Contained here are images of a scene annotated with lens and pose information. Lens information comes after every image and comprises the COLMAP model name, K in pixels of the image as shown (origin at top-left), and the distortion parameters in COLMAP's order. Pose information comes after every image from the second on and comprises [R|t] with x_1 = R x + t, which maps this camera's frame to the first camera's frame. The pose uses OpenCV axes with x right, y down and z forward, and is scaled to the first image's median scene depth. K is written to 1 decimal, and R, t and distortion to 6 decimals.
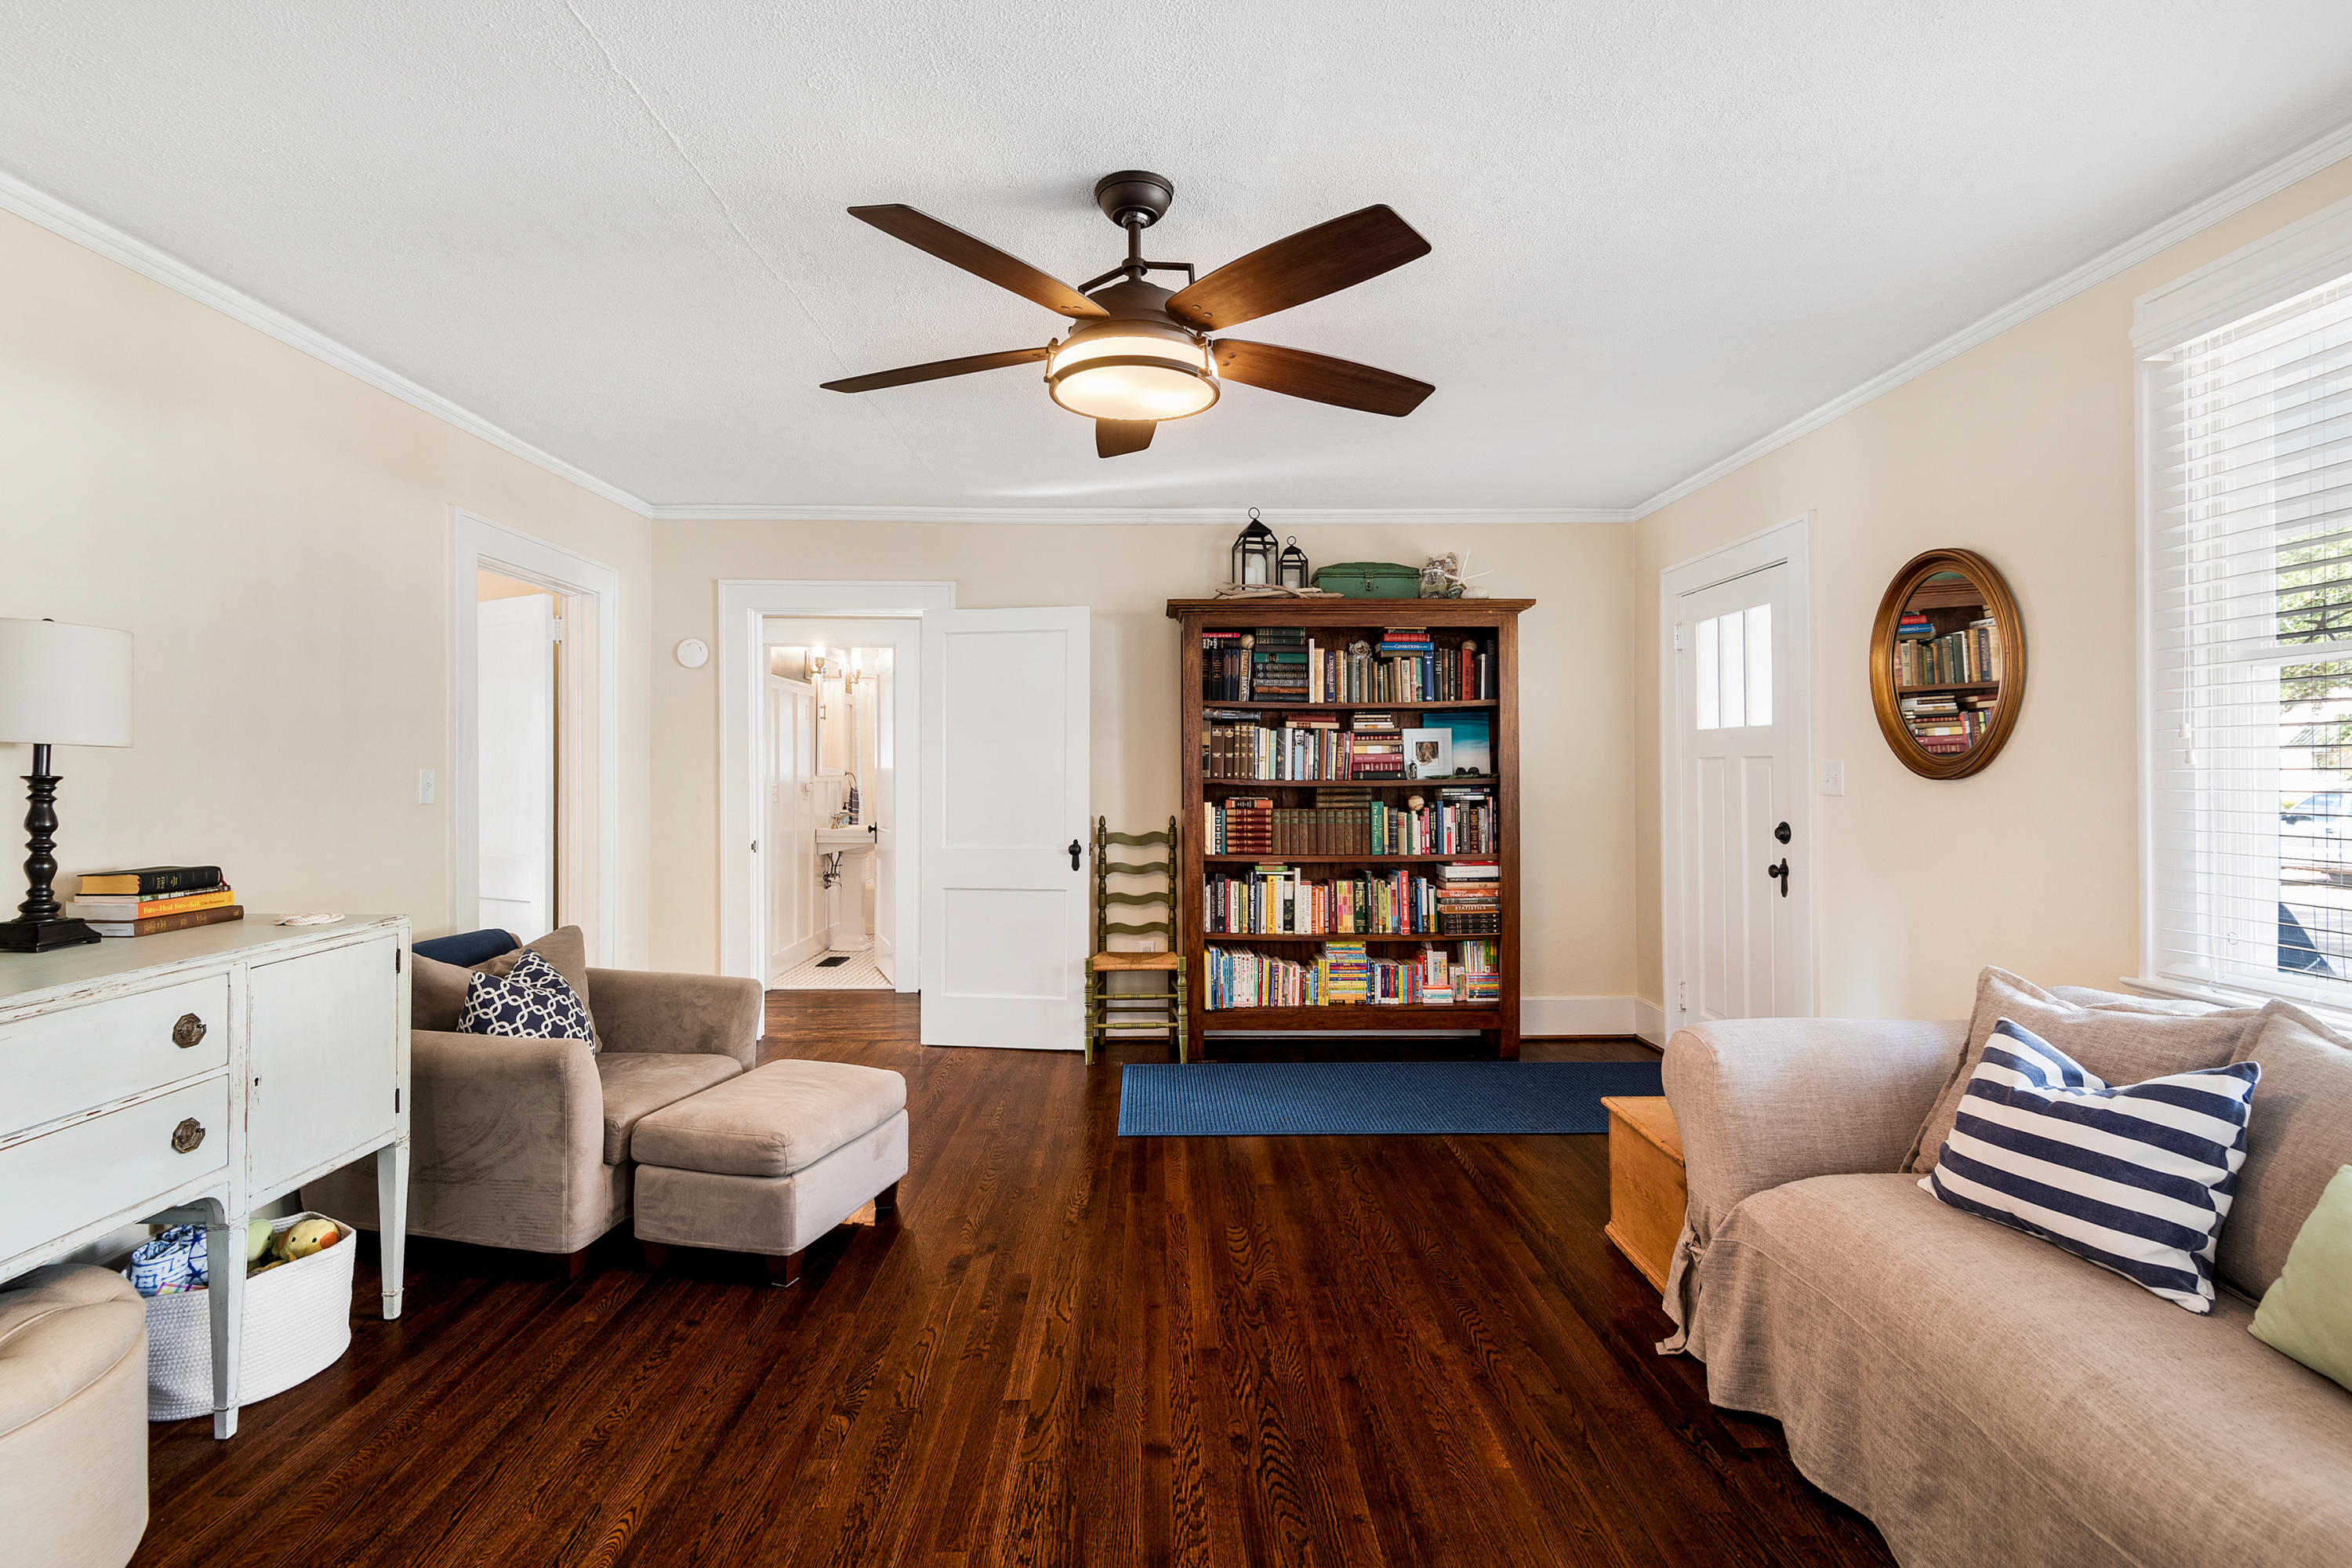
lens RADIAL K [[1087.5, 0, 1162.2], [0, 1087.5, 762.4], [0, 0, 1]] dist [0.039111, -0.026919]
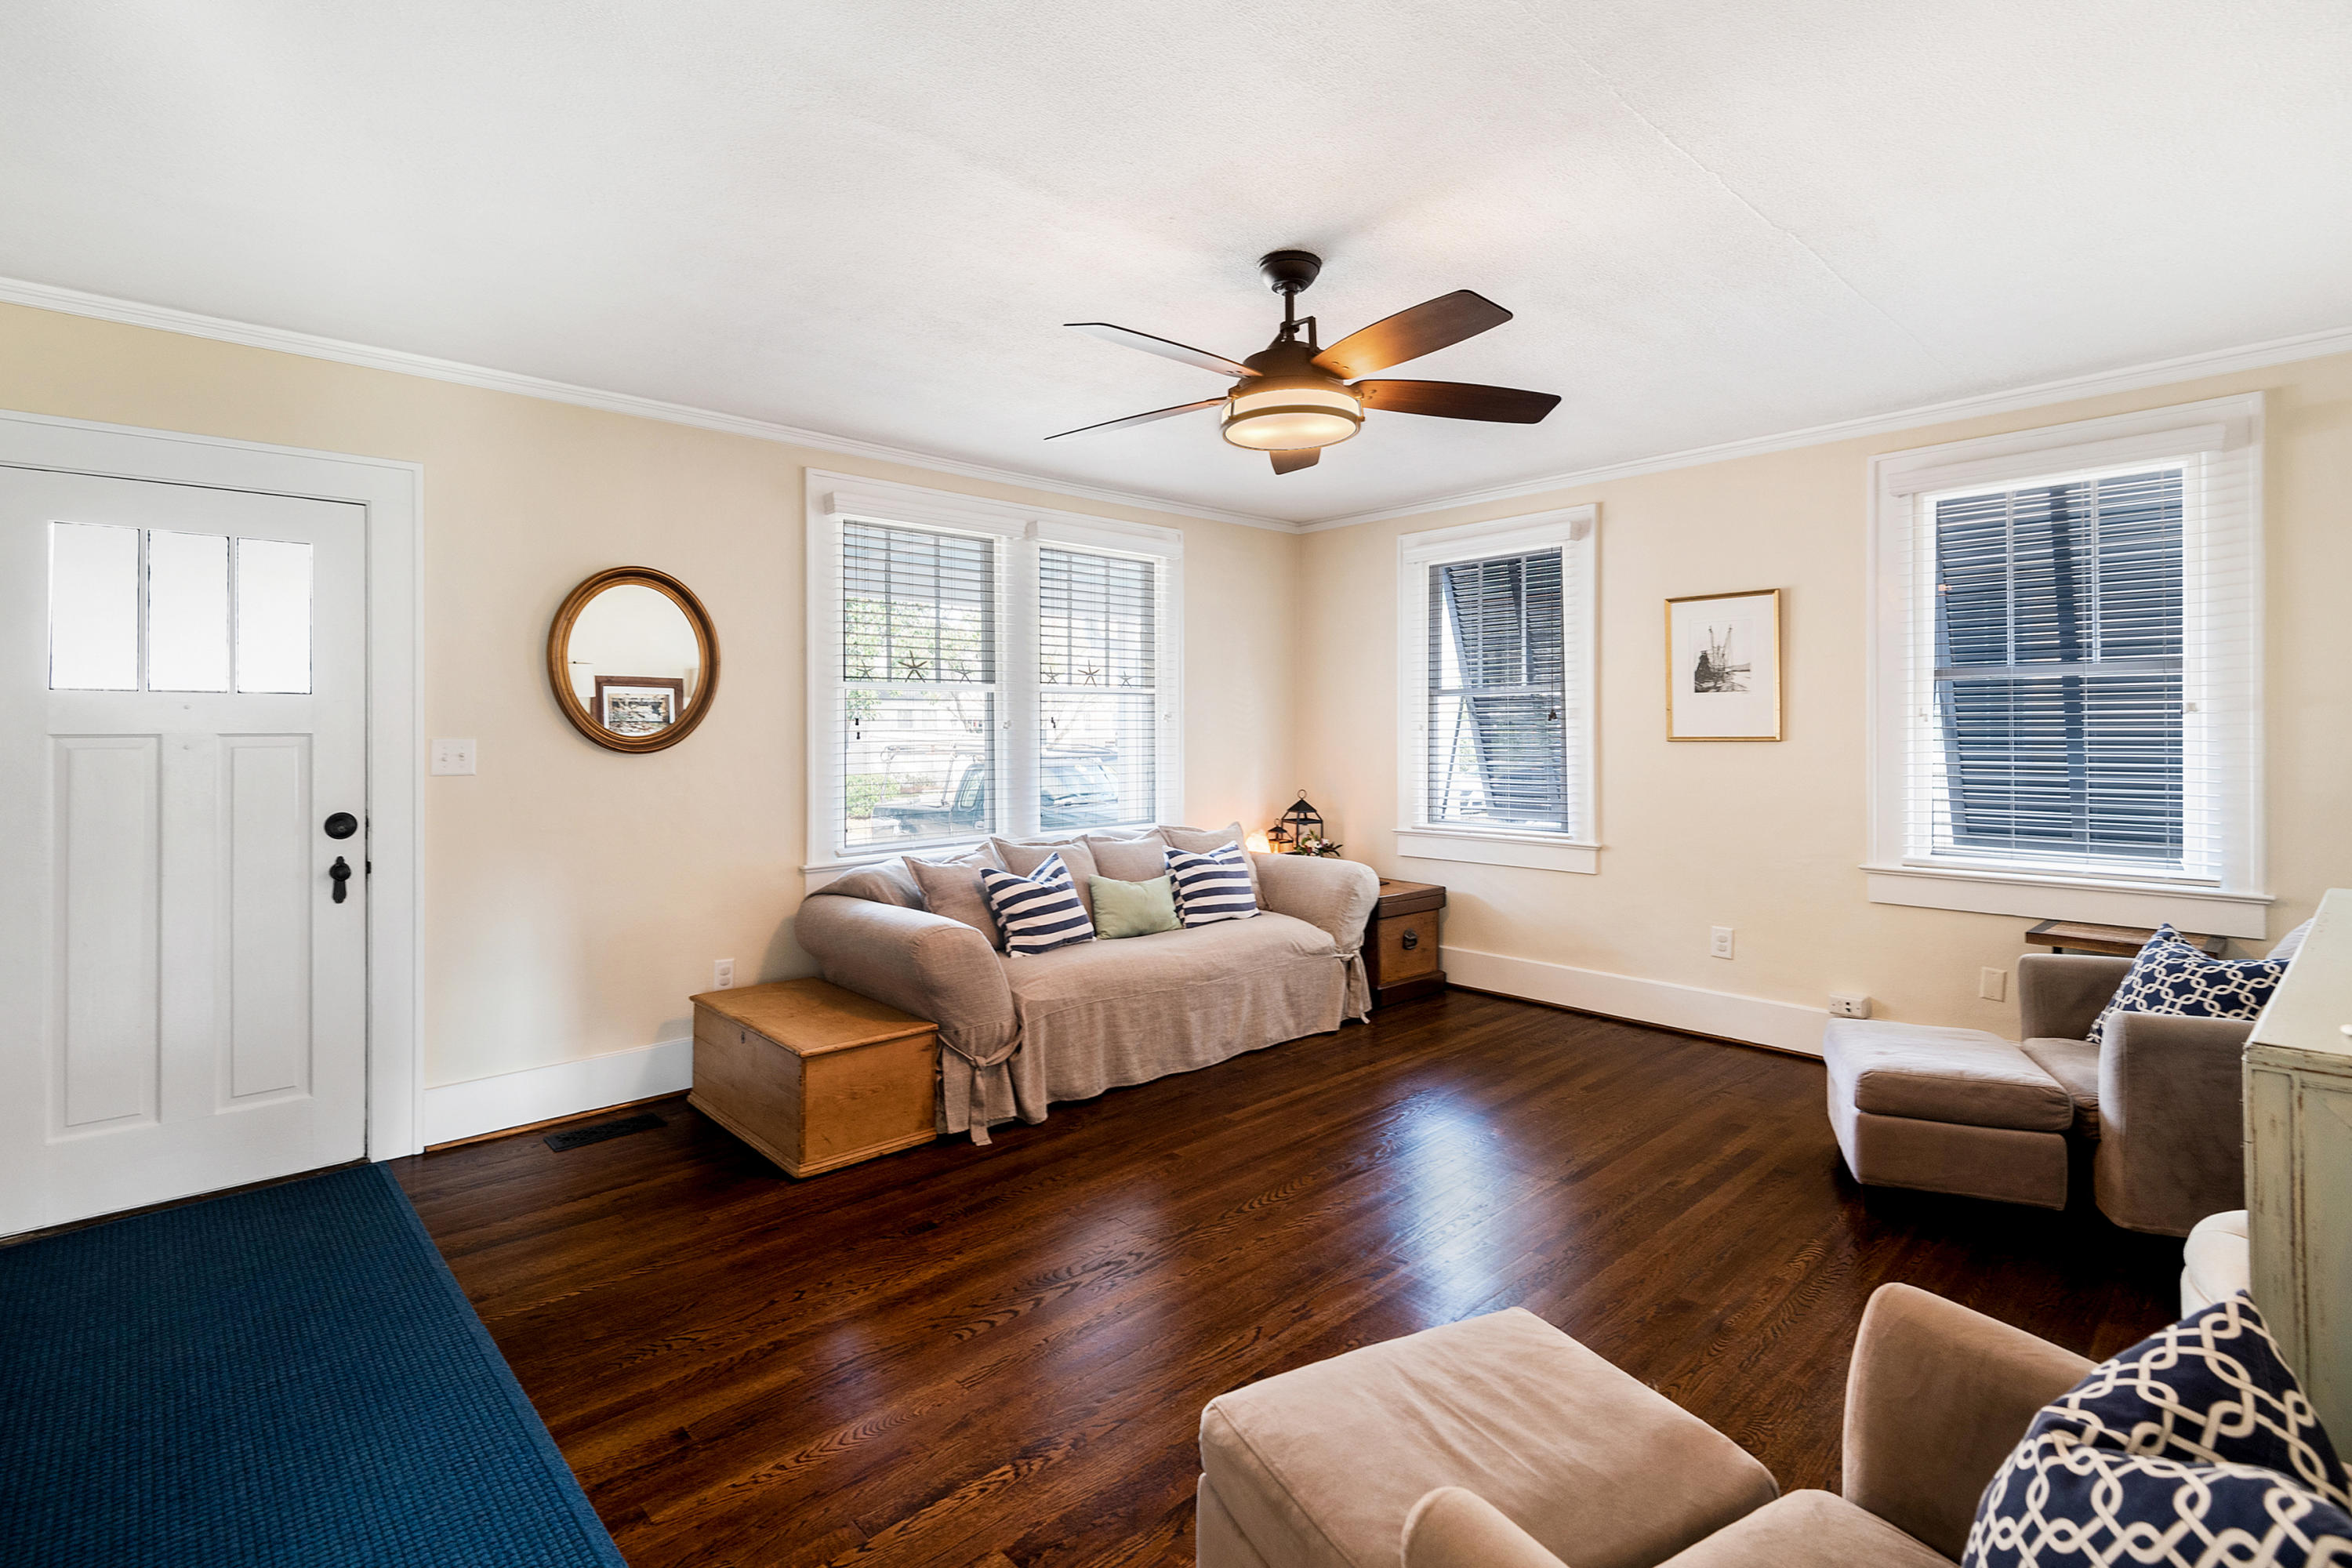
lens RADIAL K [[1102.1, 0, 1168.0], [0, 1102.1, 741.7], [0, 0, 1]] dist [0.036994, -0.017957]
pose [[-0.666977, -0.000551, 0.745078, -0.805124], [0.009900, 0.999905, 0.009602, -0.000879], [-0.745012, 0.013781, -0.666908, 1.826559]]
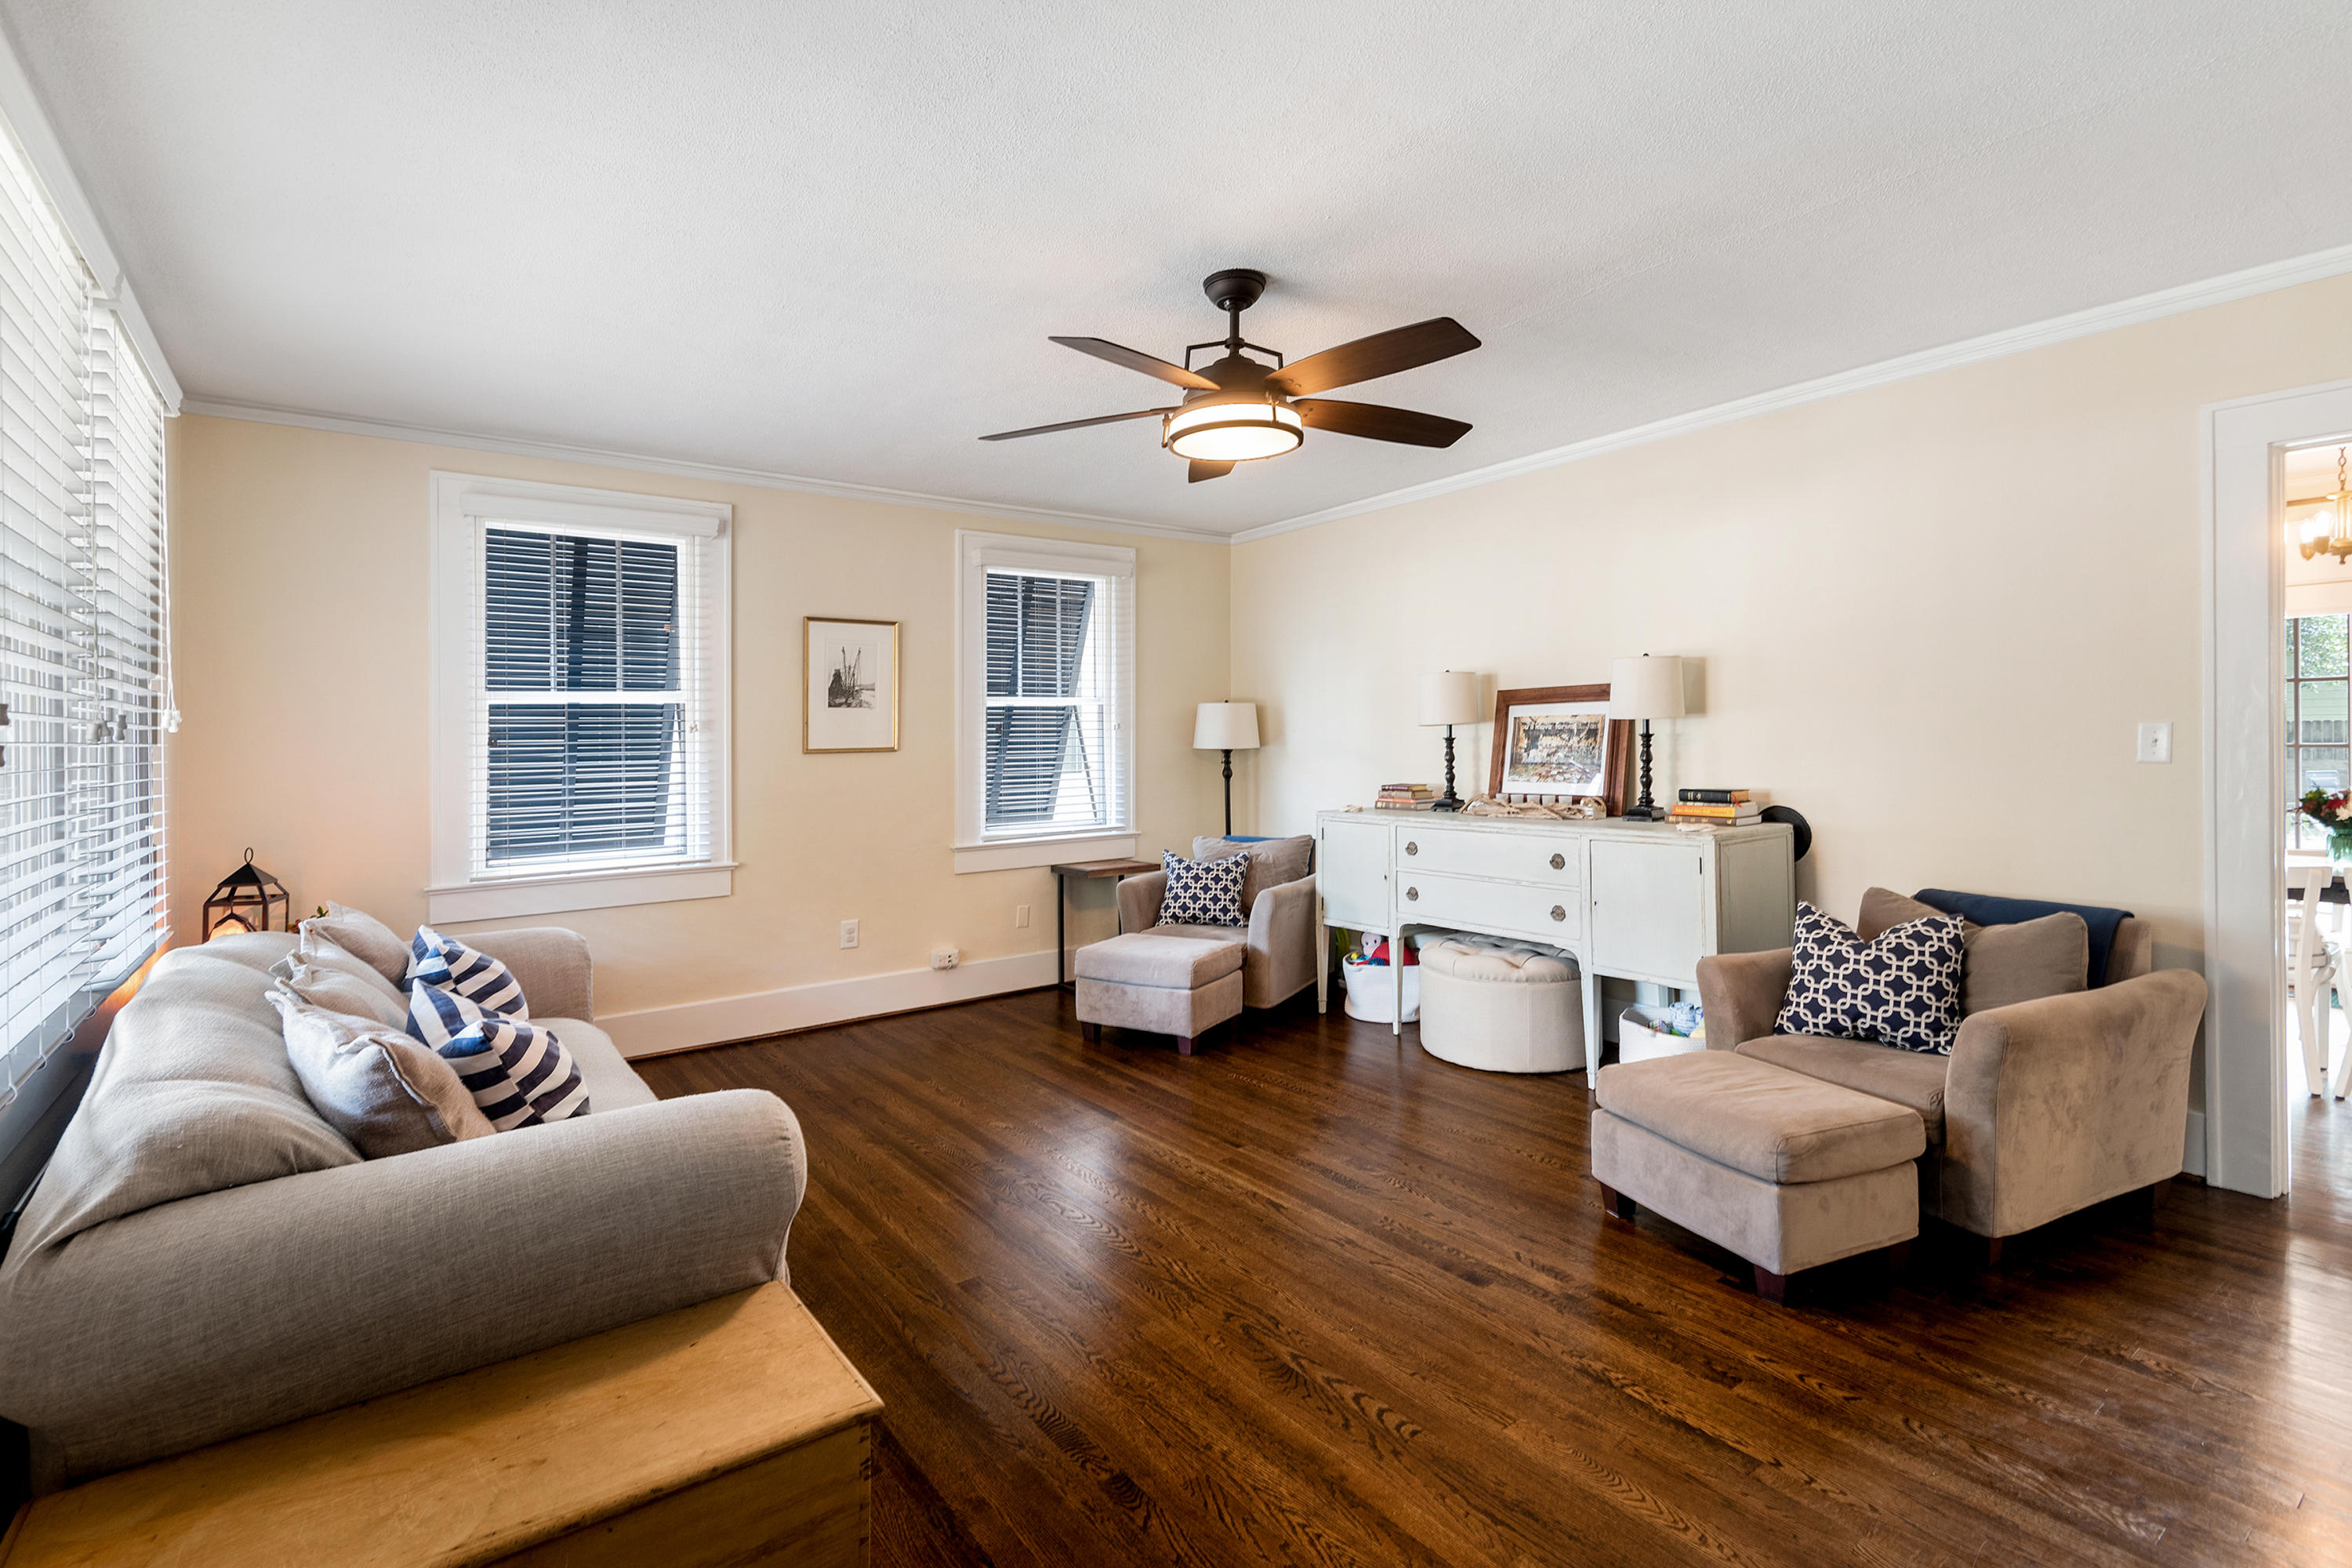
lens RADIAL K [[1087.5, 0, 1162.2], [0, 1087.5, 762.4], [0, 0, 1]] dist [0.039111, -0.026919]
pose [[-0.808598, 0.028747, -0.587658, 0.738523], [0.015927, 0.999509, 0.026979, -0.001226], [0.588146, 0.012456, -0.808659, 1.870961]]
